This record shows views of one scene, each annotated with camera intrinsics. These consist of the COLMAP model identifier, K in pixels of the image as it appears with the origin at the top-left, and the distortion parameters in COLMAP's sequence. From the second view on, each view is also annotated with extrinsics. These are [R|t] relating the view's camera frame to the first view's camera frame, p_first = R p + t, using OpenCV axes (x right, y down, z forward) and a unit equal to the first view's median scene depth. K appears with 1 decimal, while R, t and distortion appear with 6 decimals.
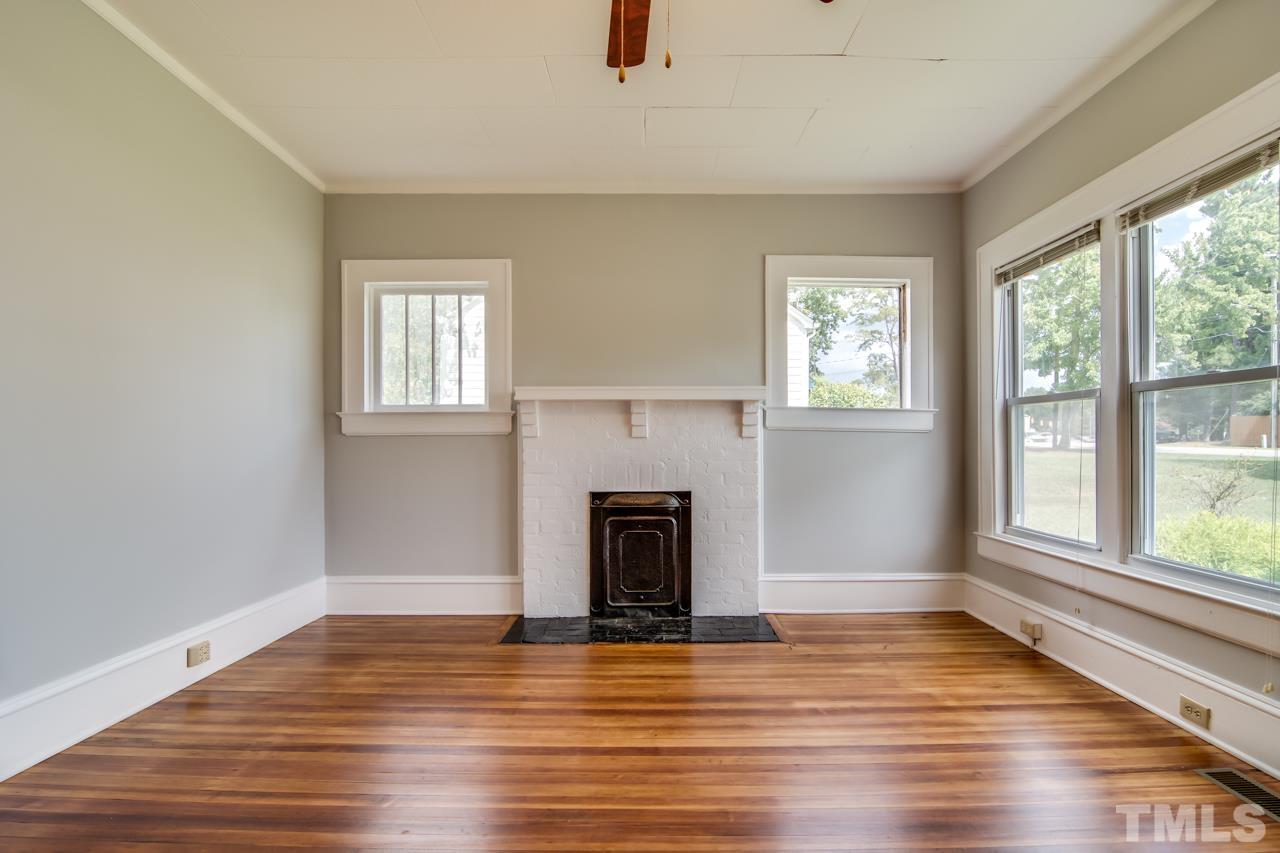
lens RADIAL K [[626.2, 0, 657.6], [0, 626.2, 447.1], [0, 0, 1]] dist [-0.001778, -0.010261]
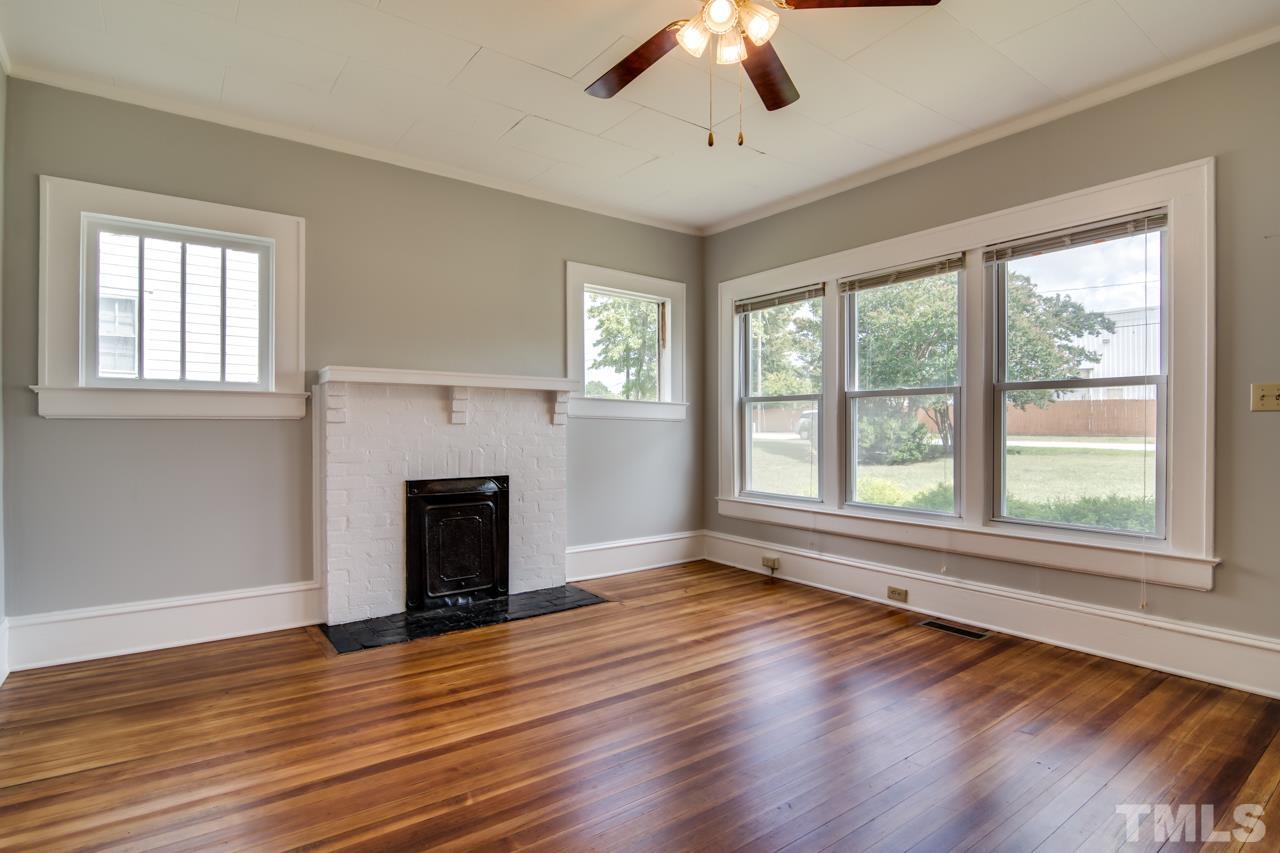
lens RADIAL K [[626.2, 0, 642.0], [0, 626.2, 419.8], [0, 0, 1]] dist [-0.001778, -0.010261]
pose [[0.811295, 0.011295, 0.584527, -0.379195], [0.000280, 0.999806, -0.019709, -0.000856], [-0.584636, 0.016153, 0.811135, 0.022826]]
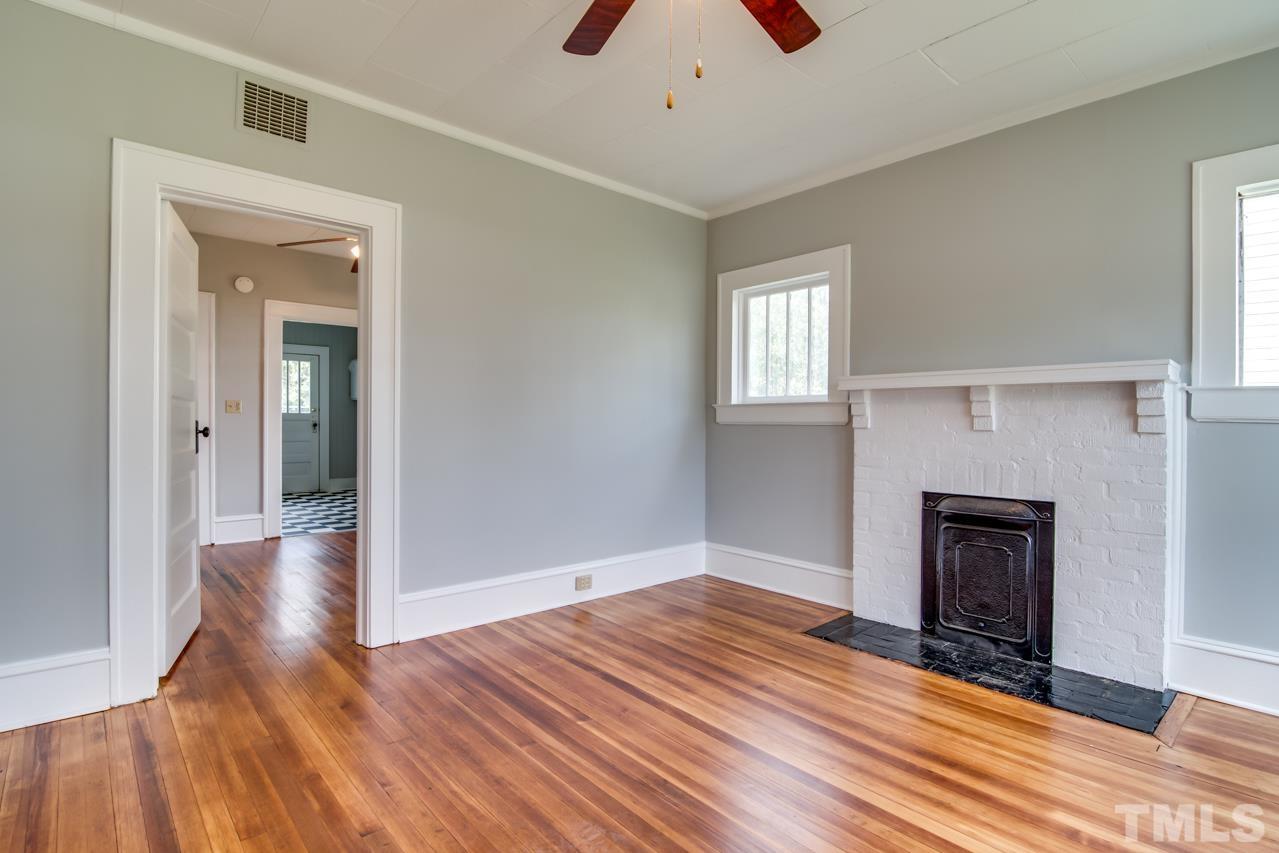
lens RADIAL K [[625.7, 0, 628.8], [0, 625.7, 425.5], [0, 0, 1]] dist [-0.001778, -0.010261]
pose [[0.654980, 0.011742, -0.755555, 0.289341], [-0.007582, 0.999931, 0.008968, -0.026341], [0.755608, -0.000145, 0.655024, 0.109725]]
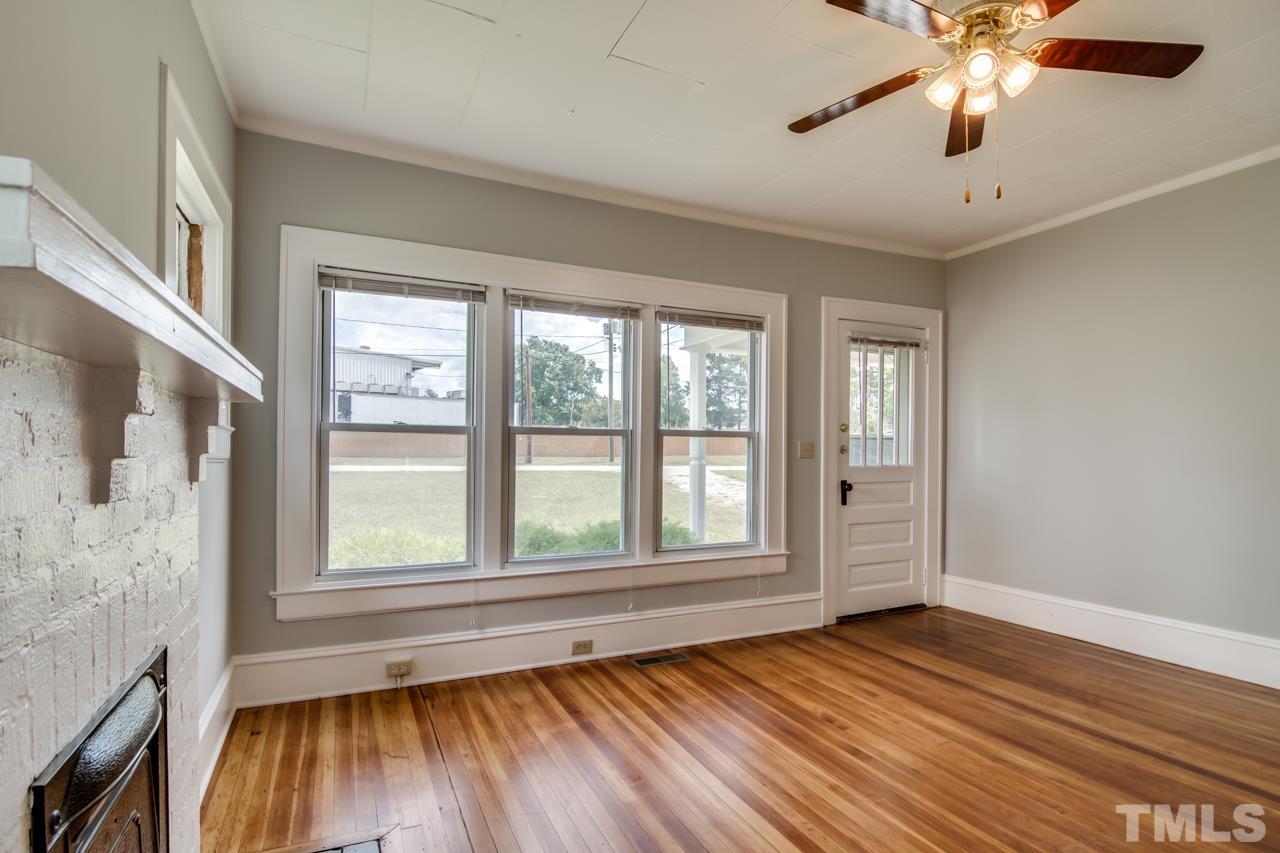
lens RADIAL K [[626.2, 0, 641.3], [0, 626.2, 448.7], [0, 0, 1]] dist [-0.001778, -0.010261]
pose [[-0.412122, 0.007842, 0.911095, -0.358800], [-0.001367, 0.999957, -0.009226, -0.030828], [-0.911128, -0.005048, -0.412093, 0.875943]]
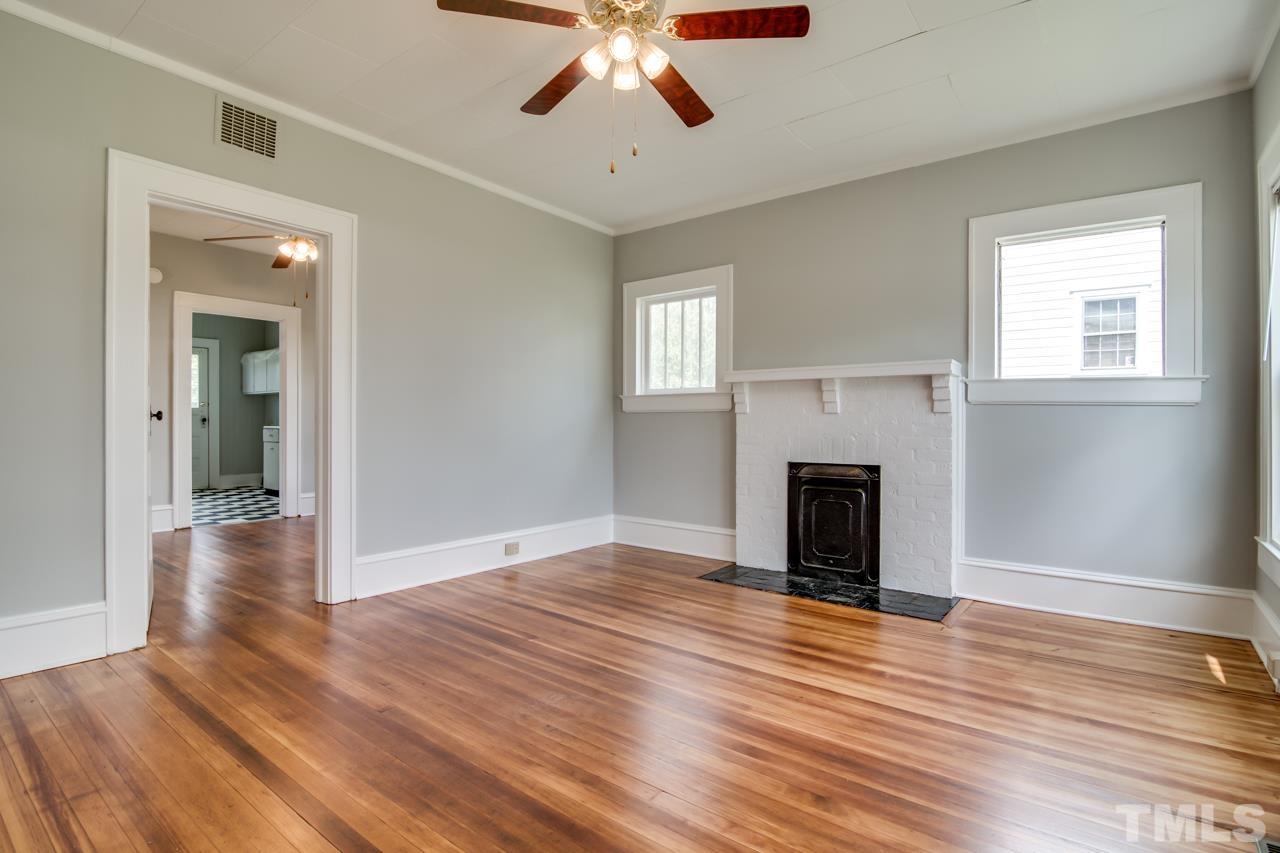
lens RADIAL K [[626.2, 0, 629.1], [0, 626.2, 422.4], [0, 0, 1]] dist [-0.001778, -0.010261]
pose [[0.779367, 0.005383, -0.626545, 0.376752], [-0.005329, 0.999984, 0.001962, 0.000301], [0.626545, 0.001810, 0.779383, -0.054709]]
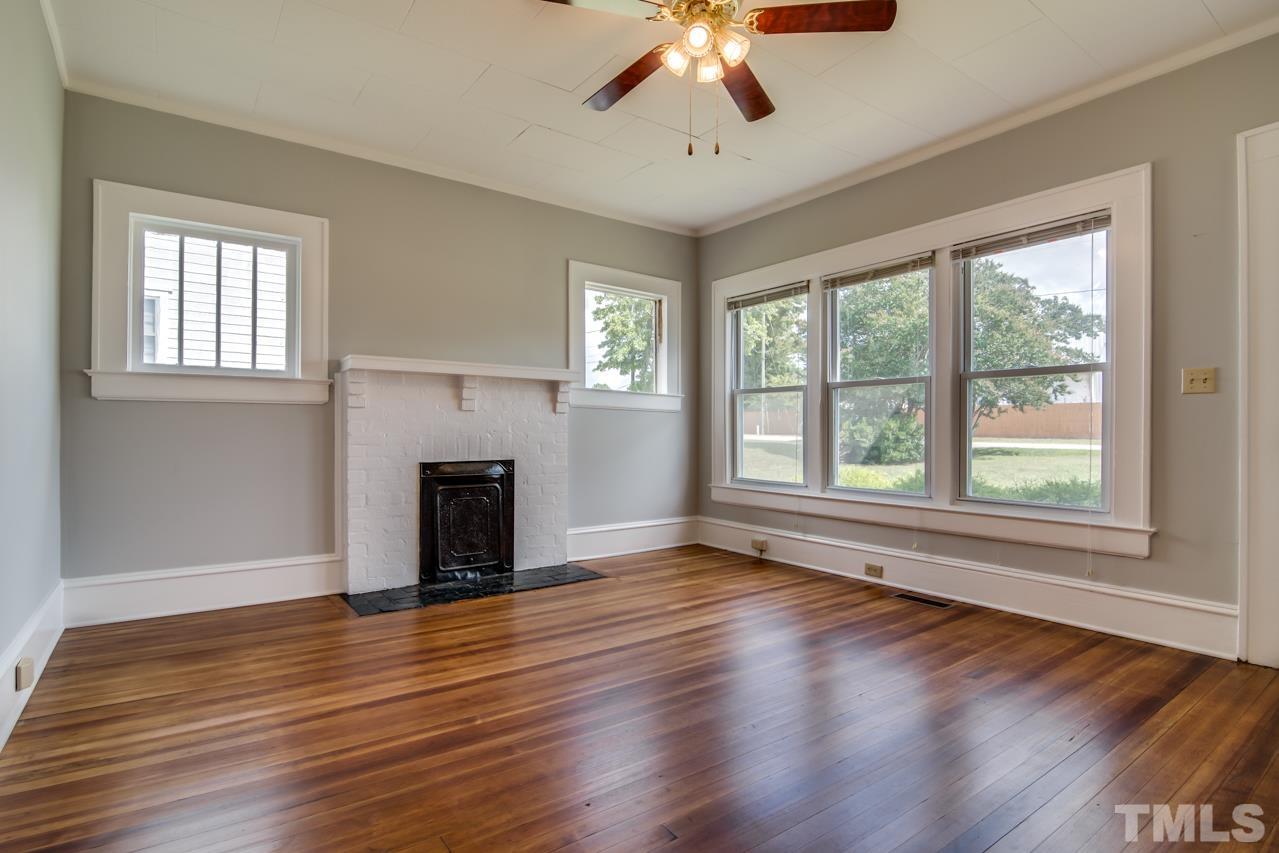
lens RADIAL K [[625.7, 0, 642.8], [0, 625.7, 431.0], [0, 0, 1]] dist [-0.001778, -0.010261]
pose [[0.815783, 0.006707, 0.578319, -0.408008], [-0.003434, 0.999971, -0.006754, 0.025919], [-0.578348, 0.003524, 0.815783, -0.046403]]
